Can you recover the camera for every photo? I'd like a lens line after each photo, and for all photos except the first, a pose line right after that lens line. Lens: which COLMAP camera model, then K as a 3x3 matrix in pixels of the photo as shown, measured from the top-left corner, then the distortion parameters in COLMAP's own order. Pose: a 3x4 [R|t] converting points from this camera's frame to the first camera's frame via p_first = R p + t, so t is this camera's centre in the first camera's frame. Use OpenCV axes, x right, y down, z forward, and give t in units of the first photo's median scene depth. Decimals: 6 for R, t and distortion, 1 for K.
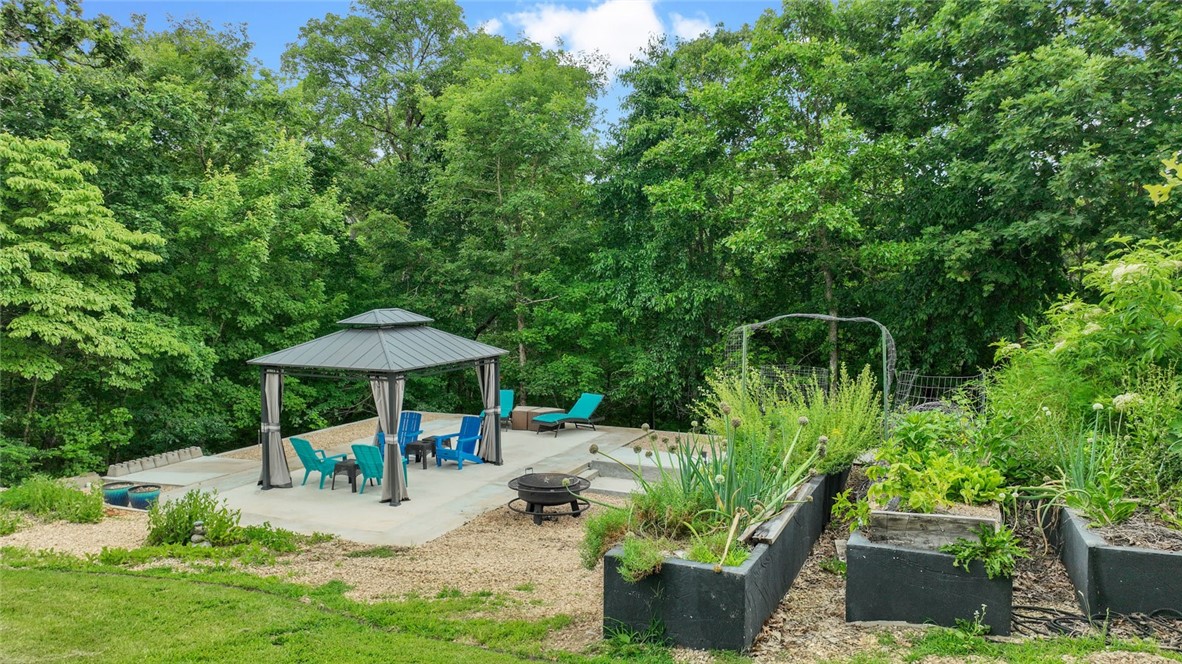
lens RADIAL K [[830.0, 0, 591.0], [0, 830.0, 332.0], [0, 0, 1]] dist [0.005477, 0.005689]
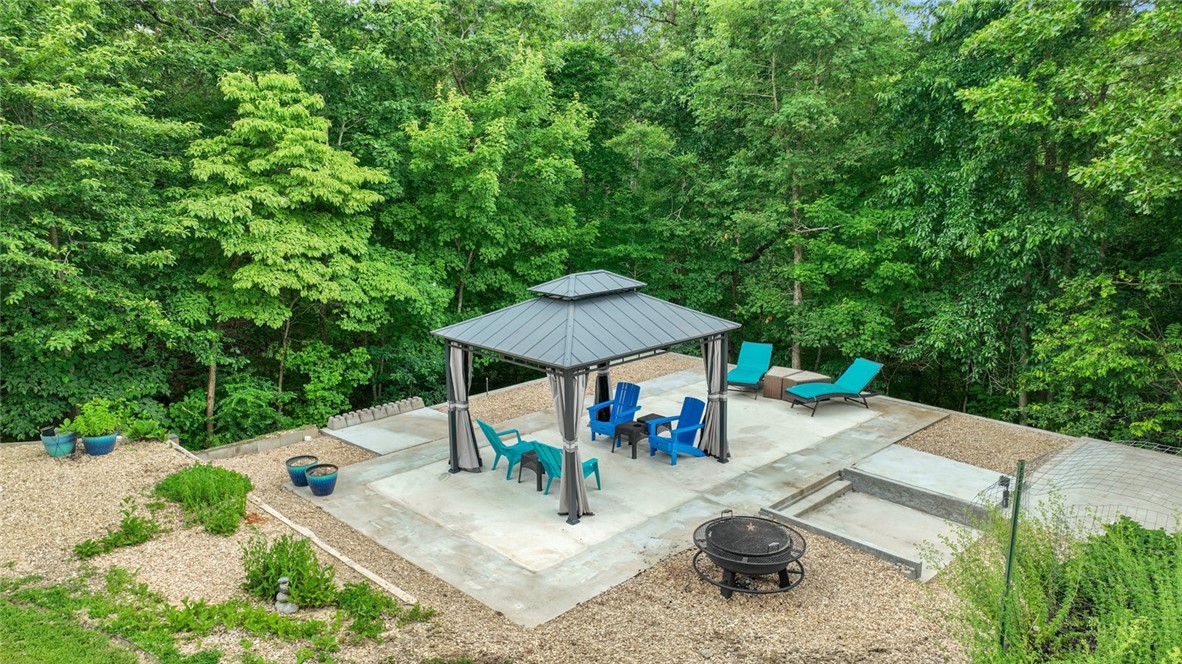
lens RADIAL K [[830.0, 0, 591.0], [0, 830.0, 332.0], [0, 0, 1]] dist [0.005477, 0.005689]
pose [[0.925118, 0.067561, -0.373621, 0.056301], [-0.012697, 0.988996, 0.147398, -0.073257], [0.379468, -0.131617, 0.915795, 0.192600]]
